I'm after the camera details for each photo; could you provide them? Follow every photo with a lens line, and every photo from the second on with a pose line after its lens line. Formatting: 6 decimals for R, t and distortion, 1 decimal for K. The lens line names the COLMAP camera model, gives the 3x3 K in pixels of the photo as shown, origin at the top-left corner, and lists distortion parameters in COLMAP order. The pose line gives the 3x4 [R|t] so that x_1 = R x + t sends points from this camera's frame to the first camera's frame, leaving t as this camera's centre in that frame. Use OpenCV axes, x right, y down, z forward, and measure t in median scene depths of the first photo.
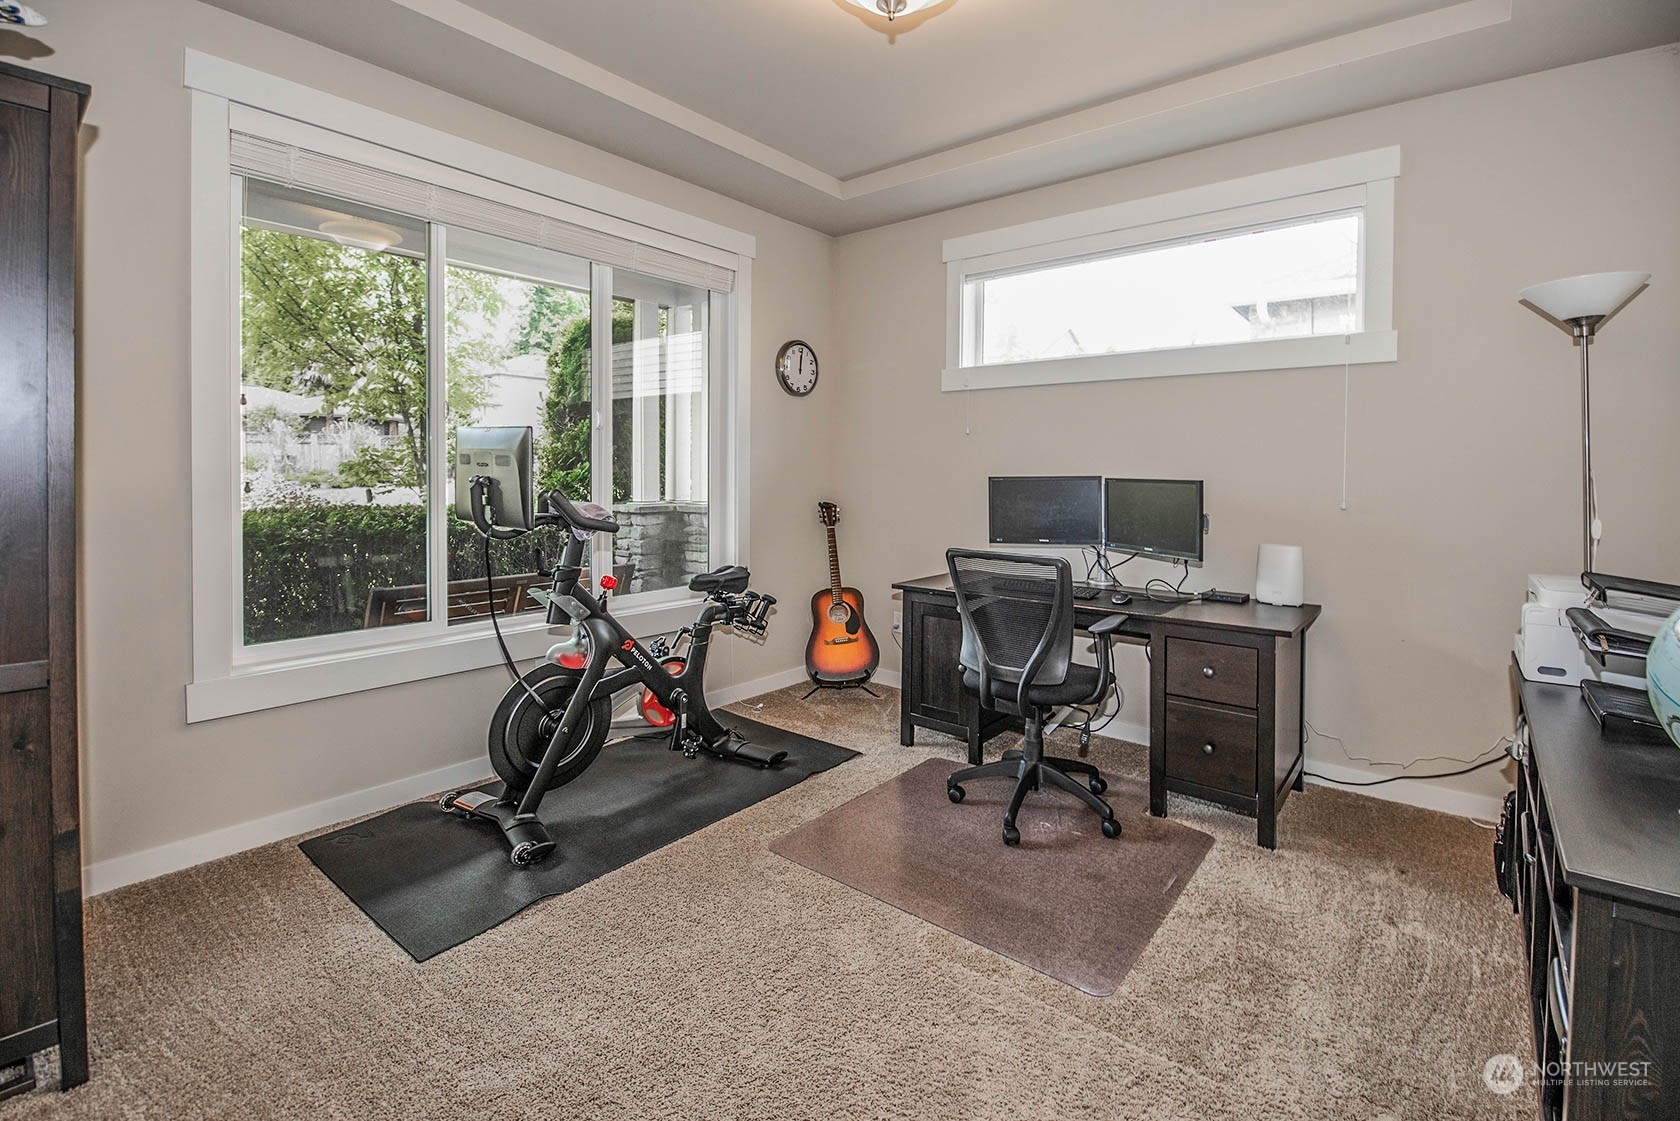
lens RADIAL K [[769.4, 0, 840.7], [0, 769.4, 479.4], [0, 0, 1]] dist [-0.000222, -0.000088]
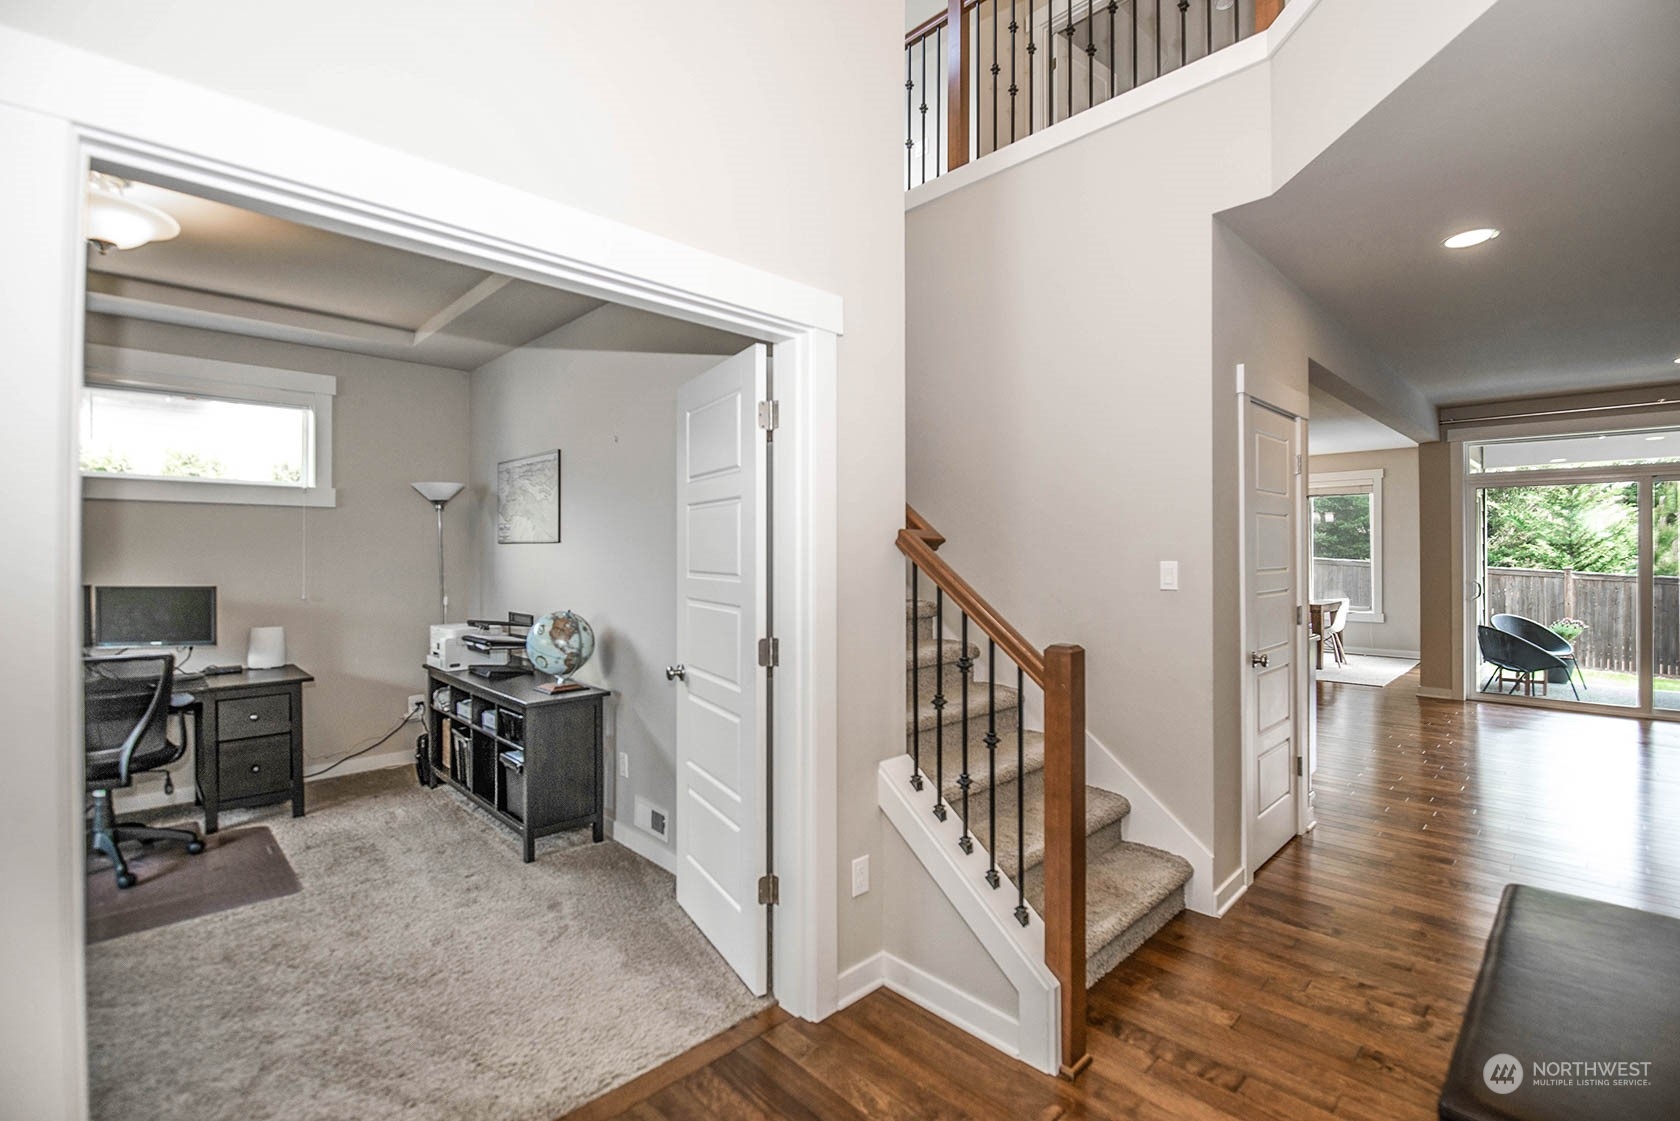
lens RADIAL K [[760.1, 0, 872.9], [0, 760.1, 549.1], [0, 0, 1]] dist [-0.000511, -0.000161]
pose [[0.088051, -0.005656, 0.996100, -0.900593], [0.013321, 0.999901, 0.004500, -0.065233], [-0.996027, 0.012873, 0.088117, -0.322860]]
